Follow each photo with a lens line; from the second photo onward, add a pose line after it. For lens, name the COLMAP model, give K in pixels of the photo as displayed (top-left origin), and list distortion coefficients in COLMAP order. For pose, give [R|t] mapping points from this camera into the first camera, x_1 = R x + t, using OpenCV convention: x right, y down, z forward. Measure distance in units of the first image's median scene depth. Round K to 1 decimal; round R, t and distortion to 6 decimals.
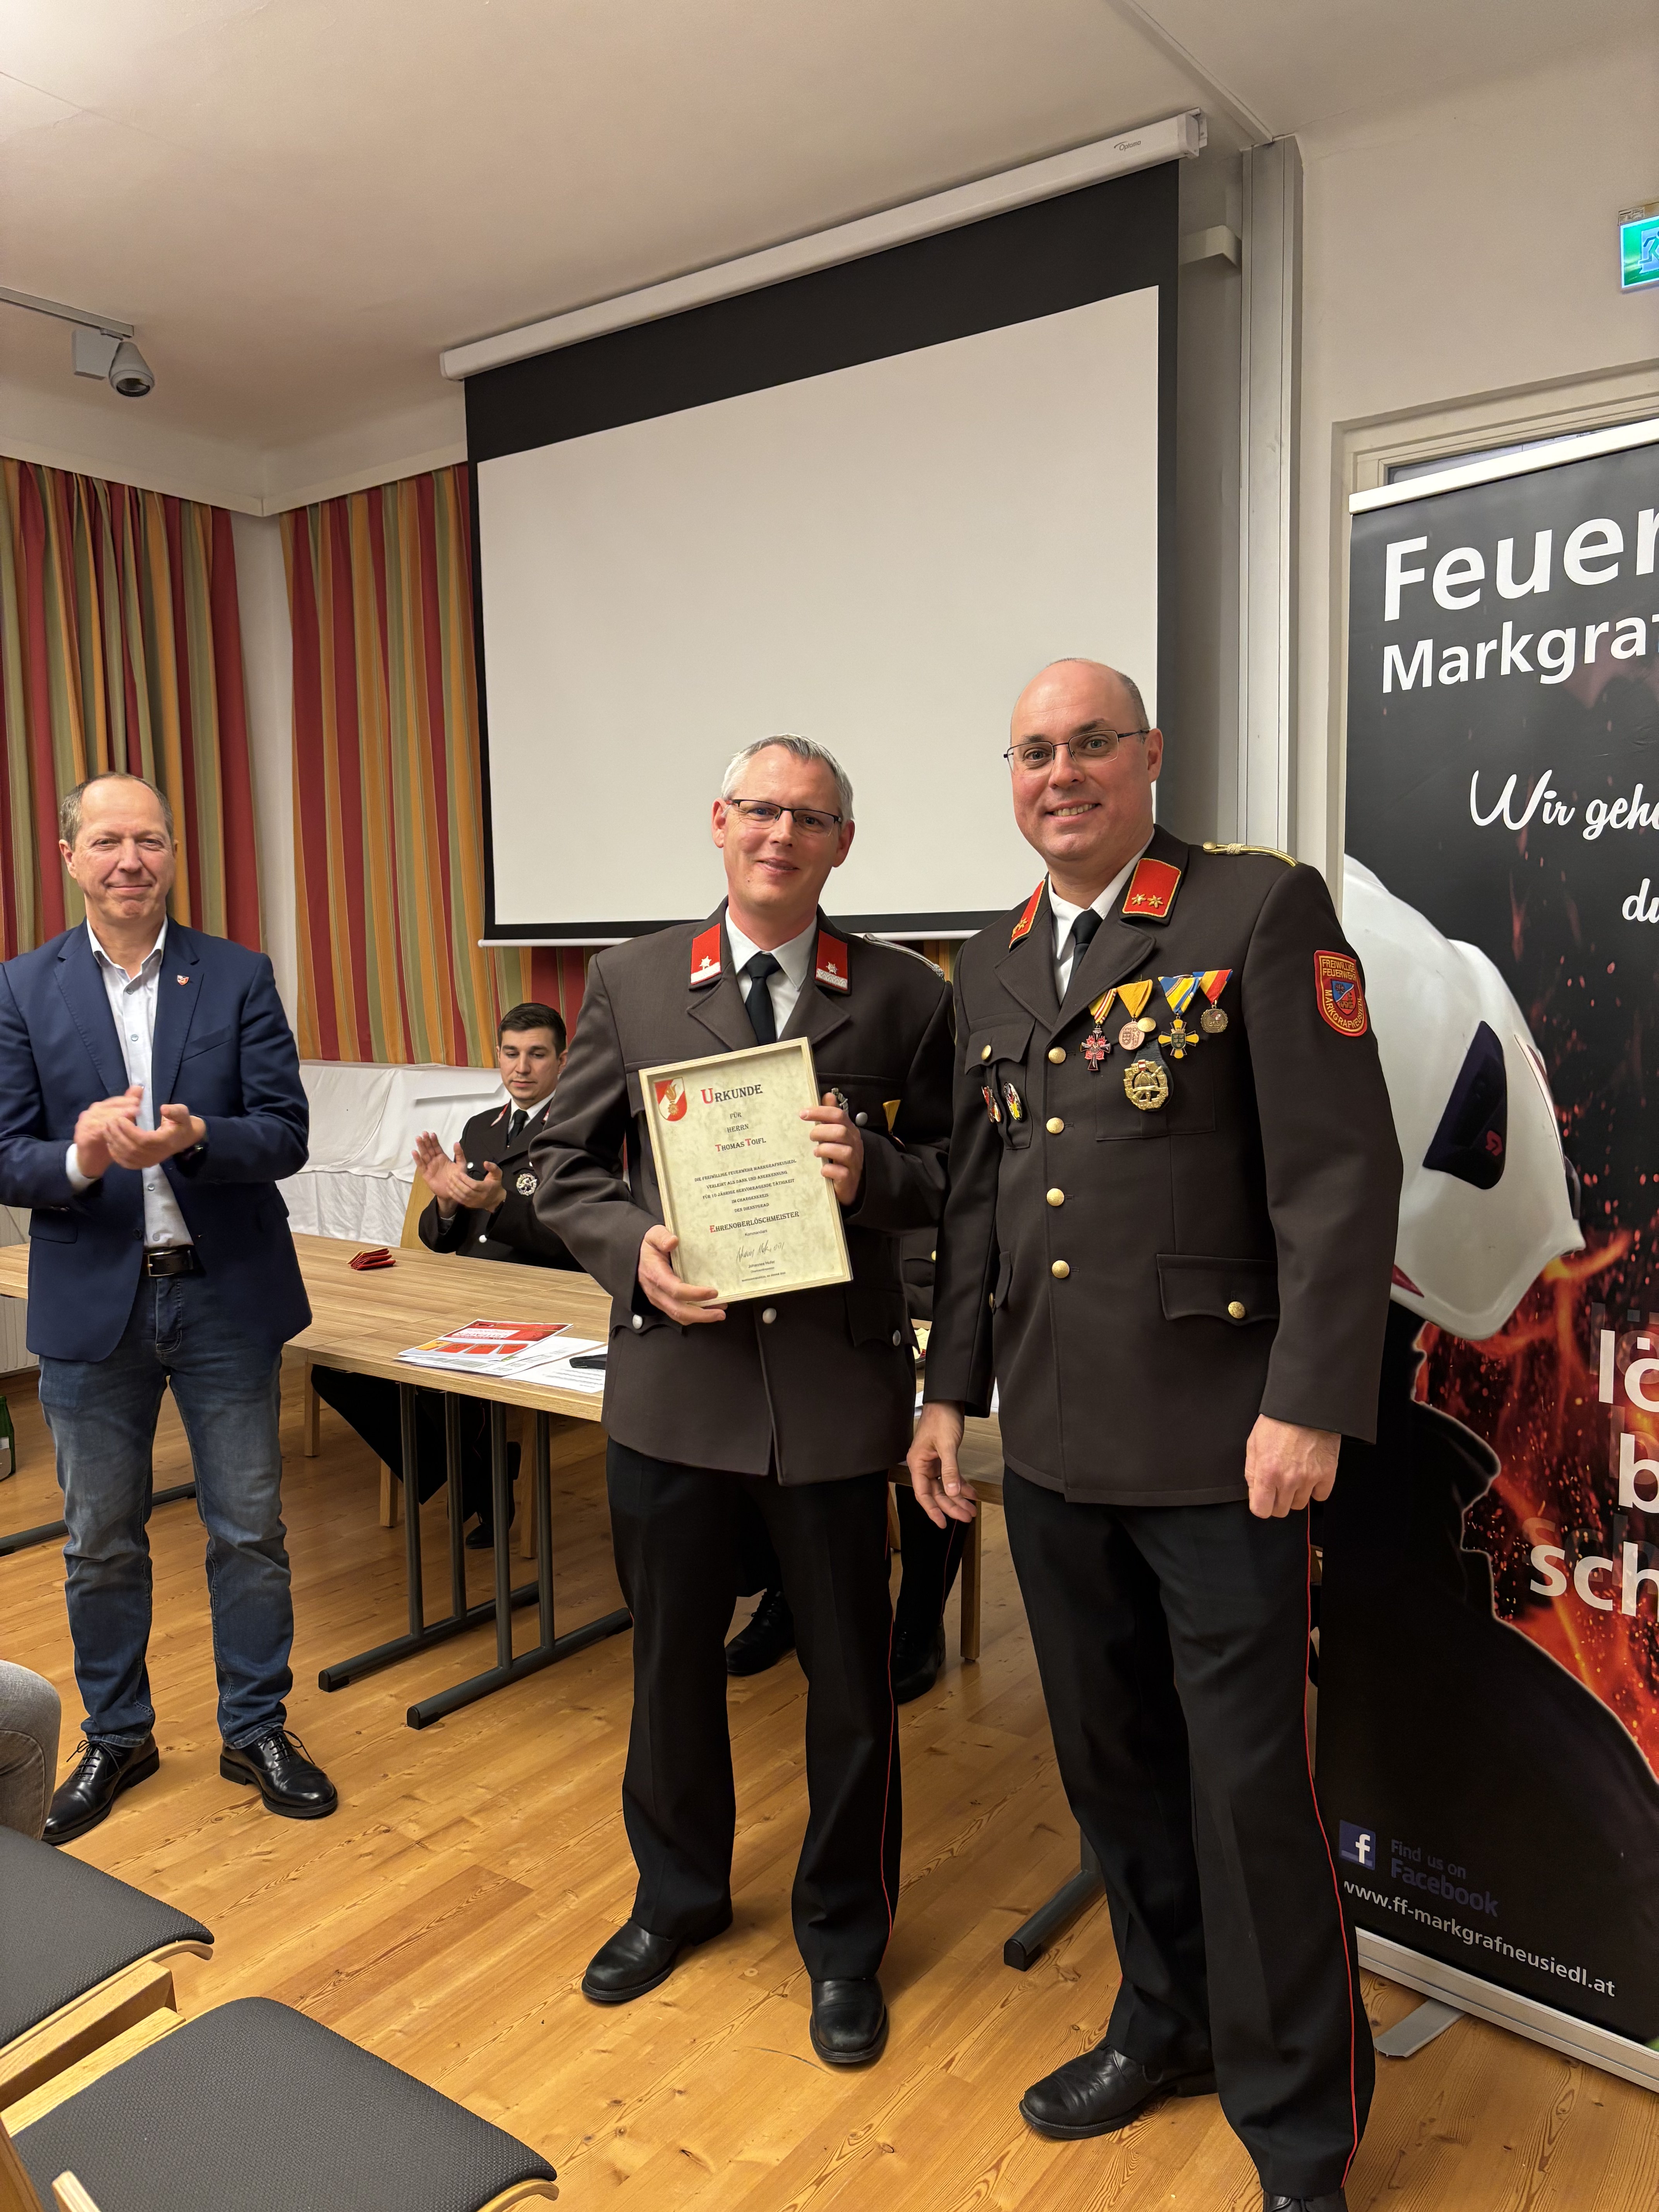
lens RADIAL K [[1642.1, 0, 819.6], [0, 1642.1, 1103.2], [0, 0, 1]] dist [0.038753, -0.044763]
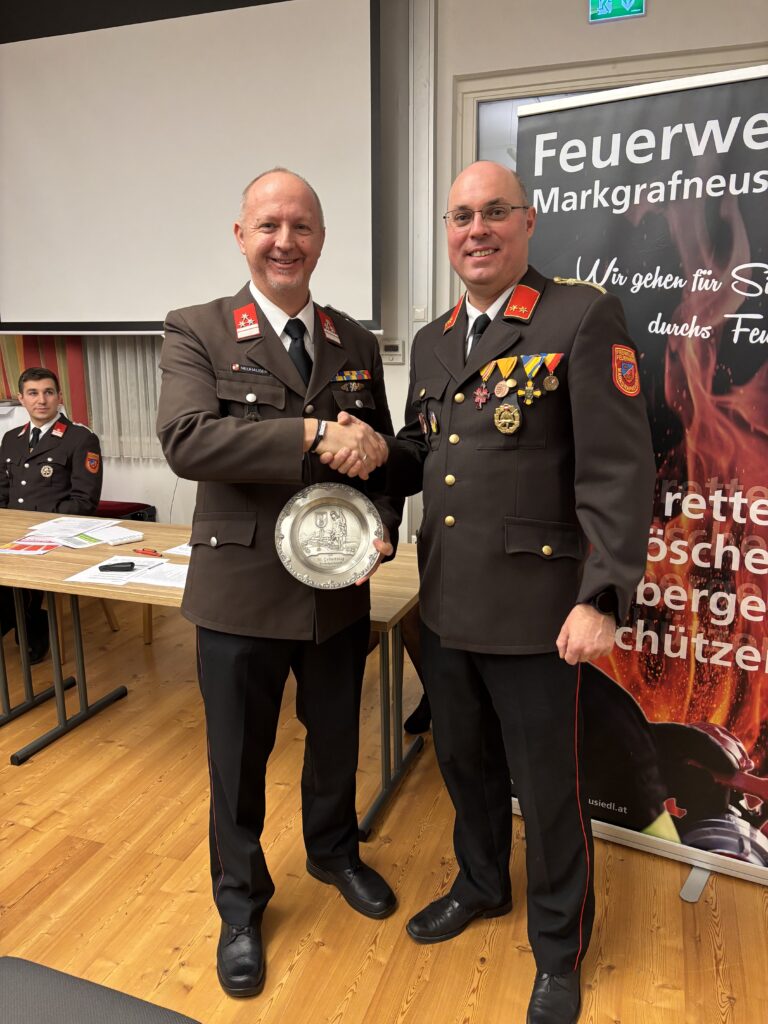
lens RADIAL K [[760.2, 0, 391.4], [0, 760.2, 516.1], [0, 0, 1]] dist [0.038753, -0.044763]
pose [[0.955264, -0.048778, 0.291705, -0.119863], [0.010834, 0.991415, 0.130303, -0.009330], [-0.295556, -0.121313, 0.947592, 0.142674]]
